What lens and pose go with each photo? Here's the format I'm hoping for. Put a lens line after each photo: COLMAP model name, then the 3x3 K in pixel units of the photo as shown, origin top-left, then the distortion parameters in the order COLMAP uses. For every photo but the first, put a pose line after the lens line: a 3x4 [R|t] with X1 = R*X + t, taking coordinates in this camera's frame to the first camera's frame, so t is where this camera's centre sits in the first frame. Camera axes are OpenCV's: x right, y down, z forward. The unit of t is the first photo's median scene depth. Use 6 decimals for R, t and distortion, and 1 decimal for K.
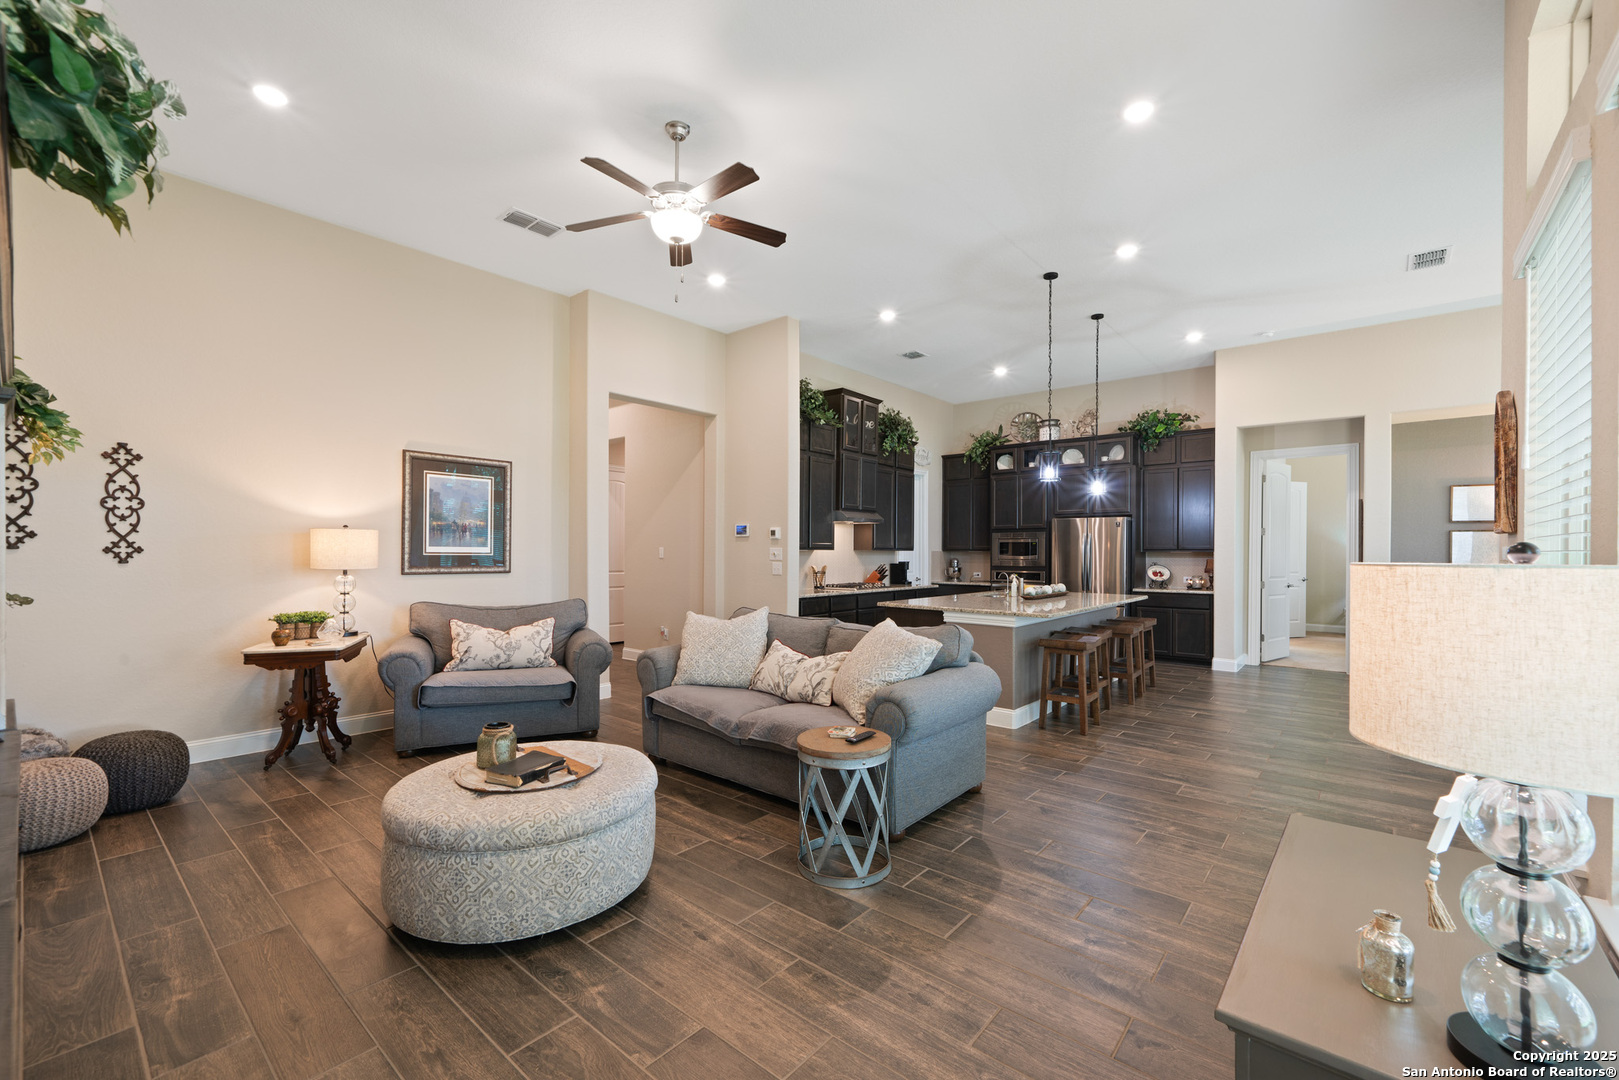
lens RADIAL K [[646.7, 0, 818.2], [0, 646.7, 555.7], [0, 0, 1]] dist [-0.002652, 0.000216]
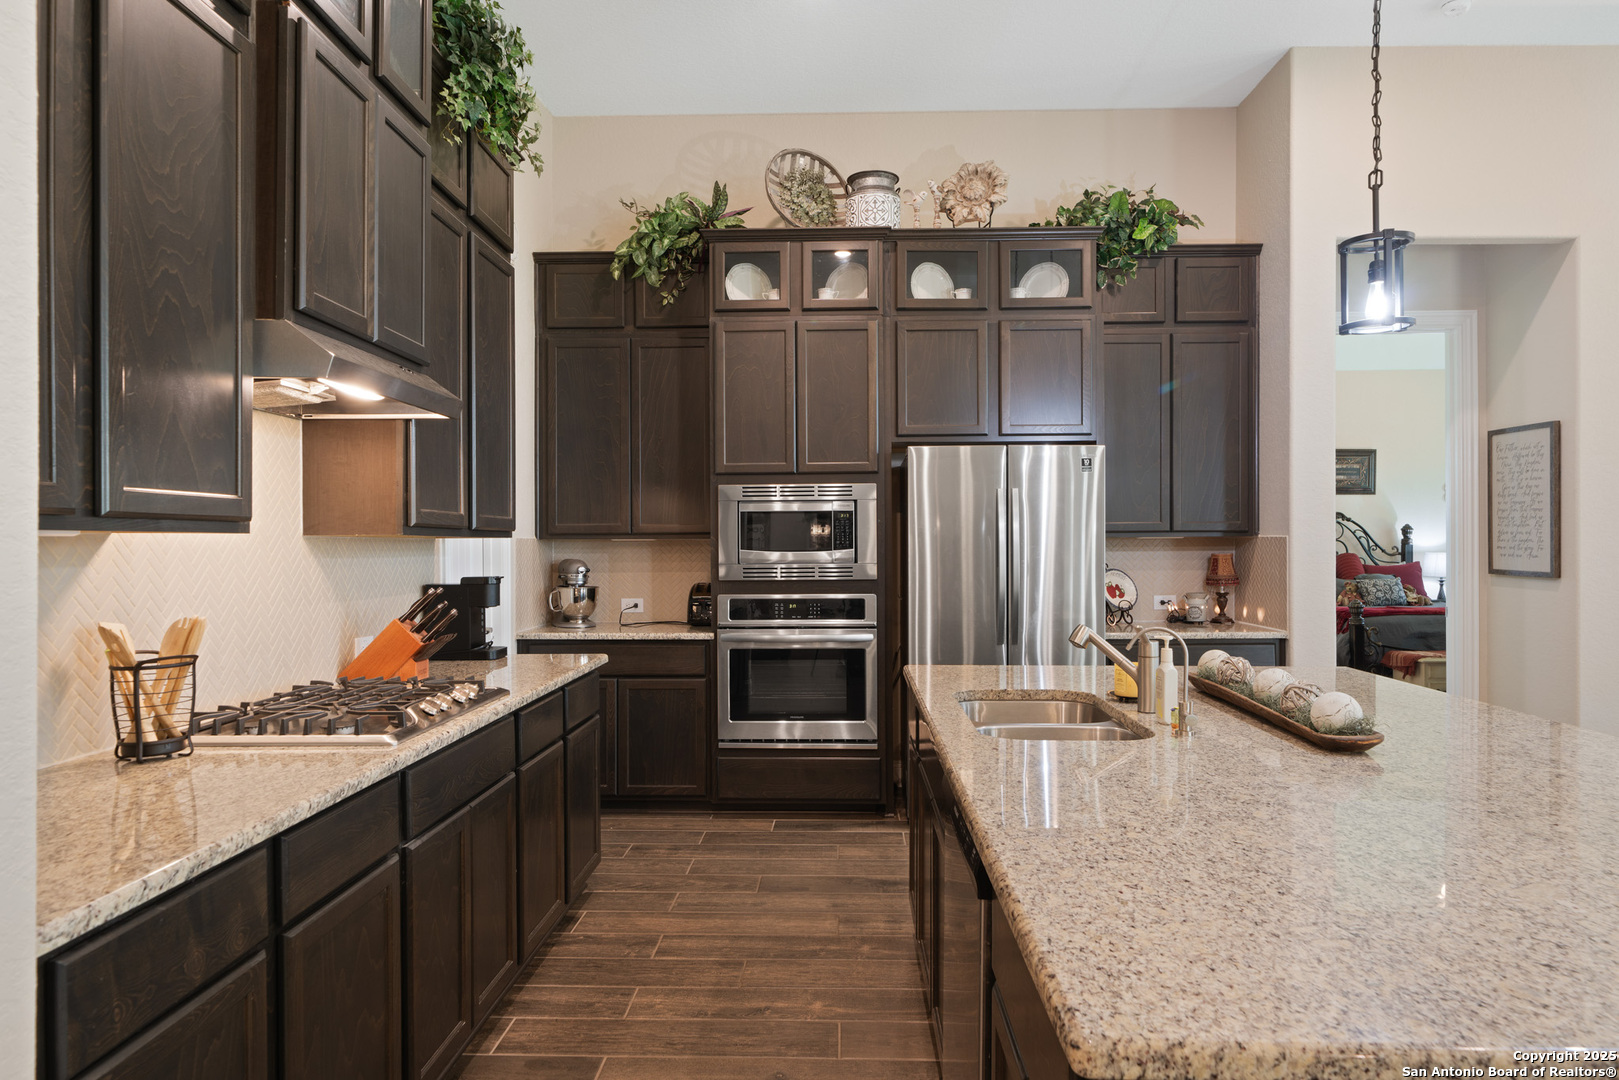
lens RADIAL K [[1005.7, 0, 800.1], [0, 1005.7, 541.6], [0, 0, 1]] dist [-0.003215, 0.005331]
pose [[0.786638, -0.006234, 0.617384, -0.028515], [0.011132, 0.999930, -0.004087, -0.003237], [-0.617315, 0.010088, 0.786652, 0.681370]]
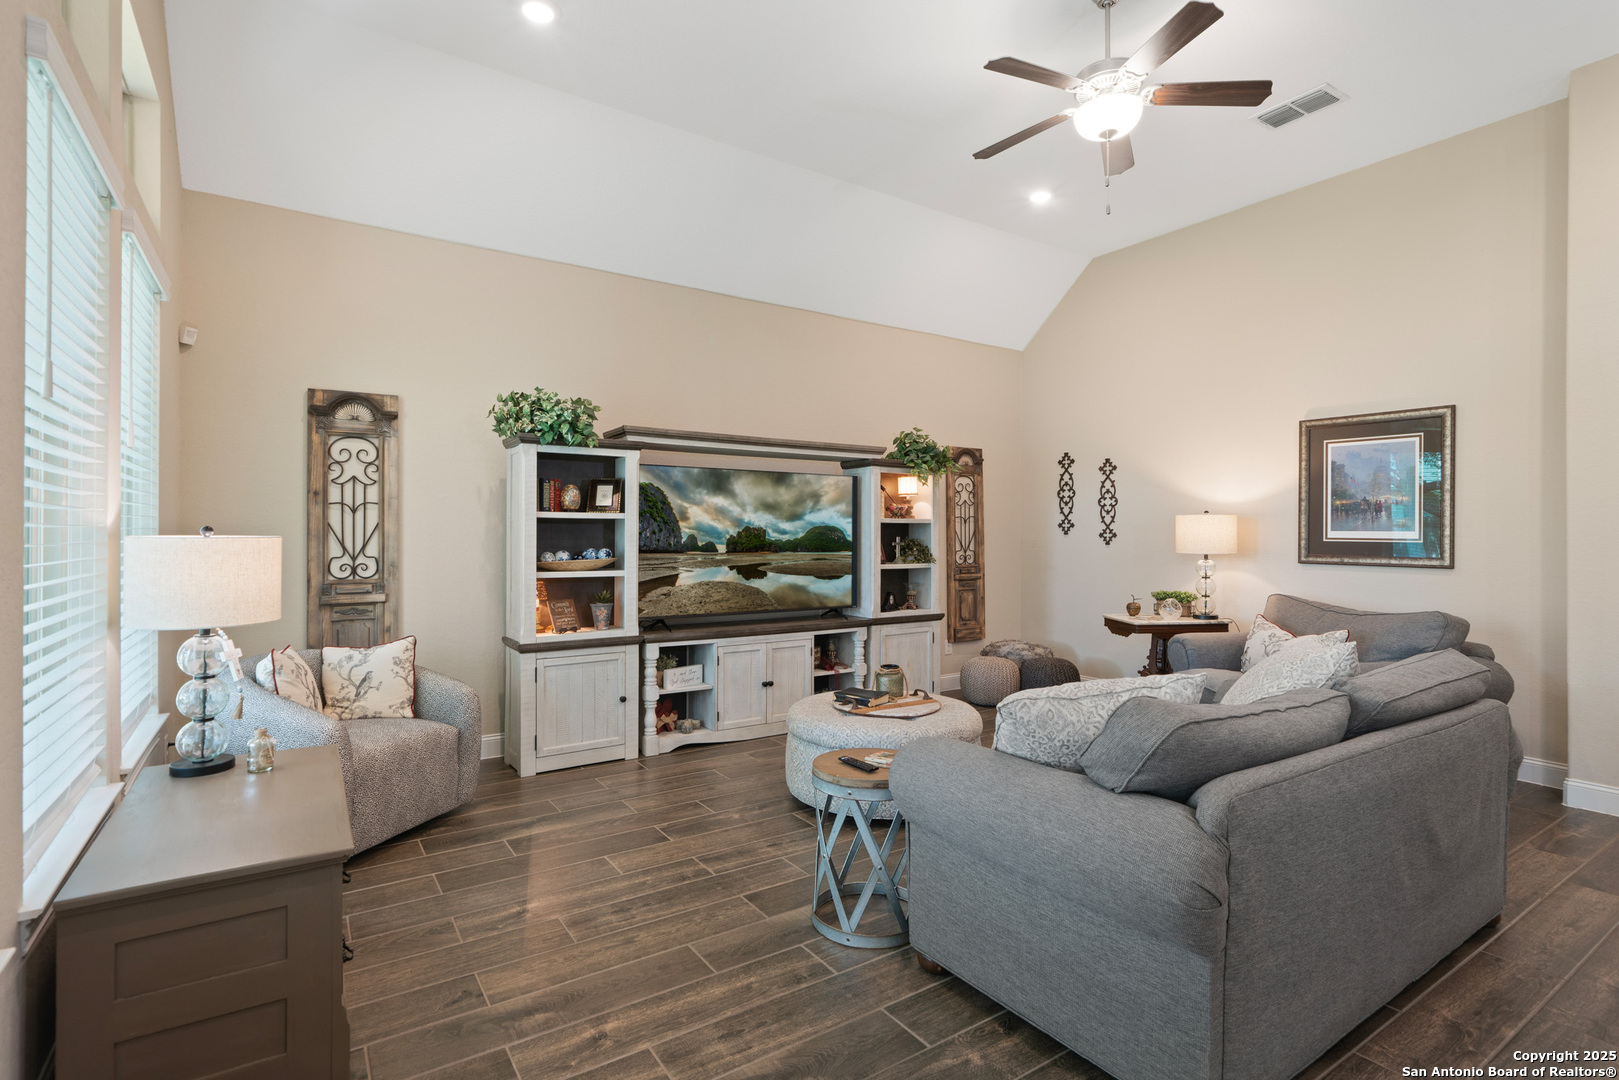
lens RADIAL K [[793.1, 0, 821.0], [0, 793.1, 529.5], [0, 0, 1]] dist [0.012952, 0.001475]
pose [[-0.267893, -0.010448, -0.963392, 0.366297], [-0.012290, 0.999897, -0.007426, -0.000628], [0.963370, 0.009850, -0.267994, 0.432246]]
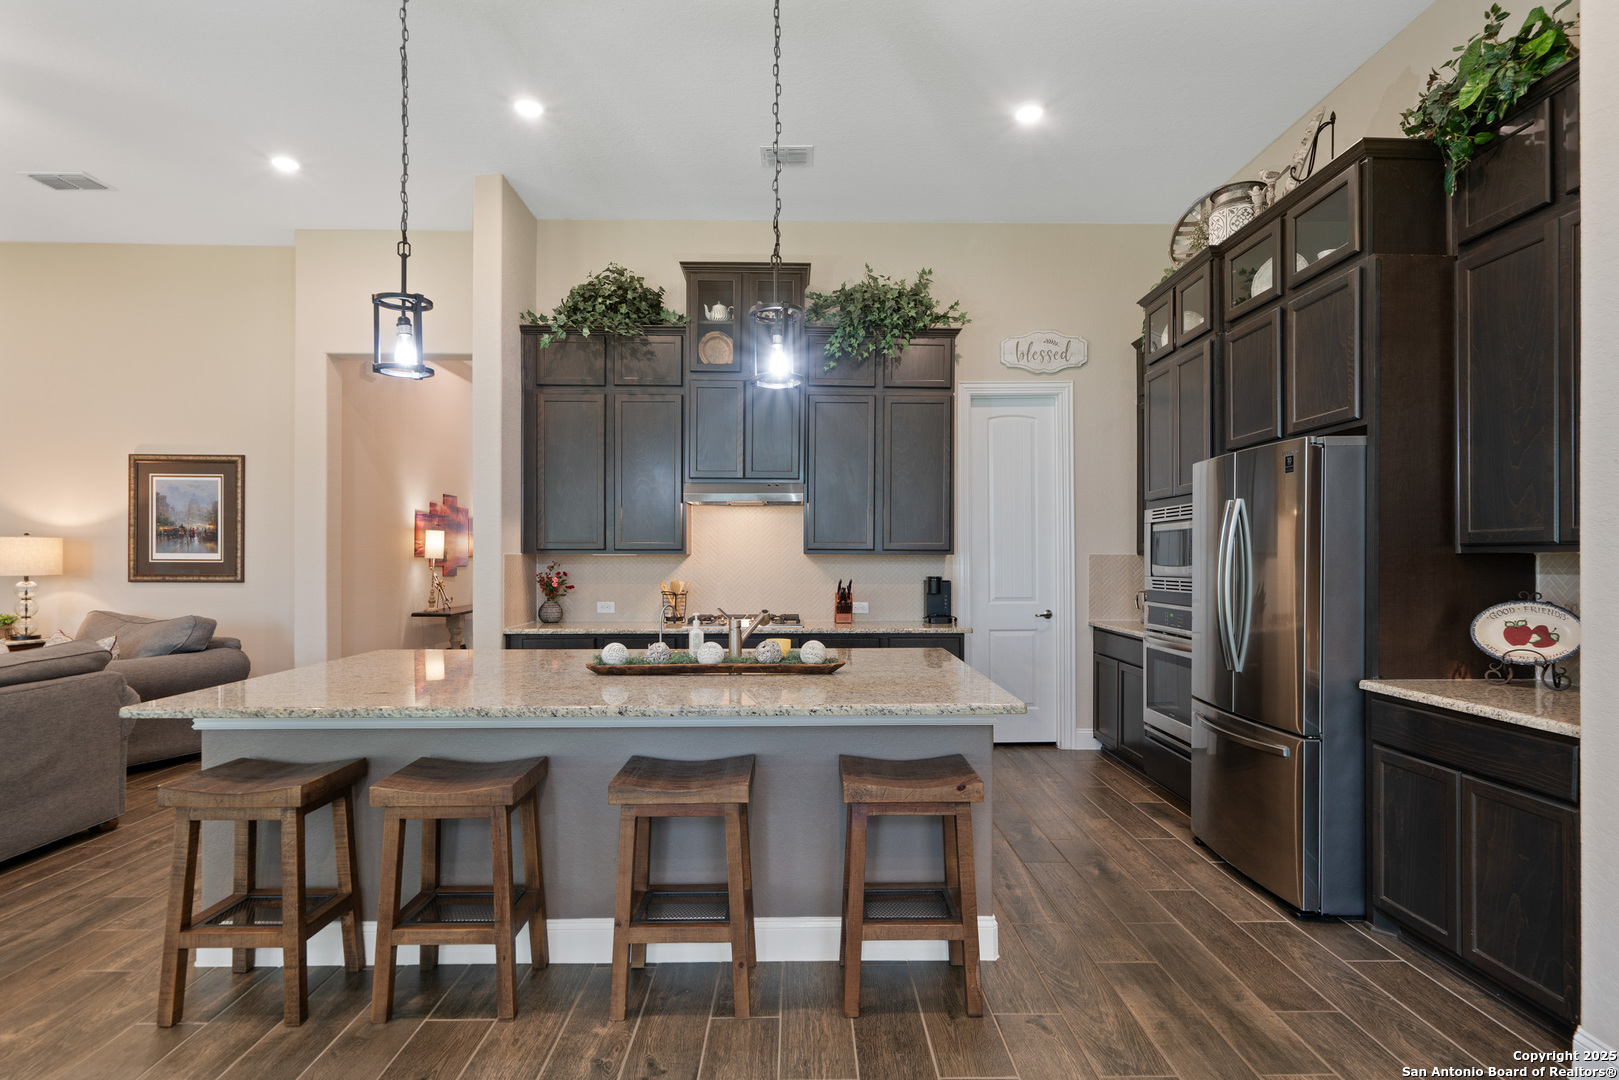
lens RADIAL K [[842.3, 0, 820.7], [0, 842.3, 555.5], [0, 0, 1]] dist [0.006956, -0.005441]
pose [[0.668259, -0.005192, -0.743911, 0.646827], [-0.002167, 0.999958, -0.008925, -0.001352], [0.743926, 0.007576, 0.668219, 0.600108]]
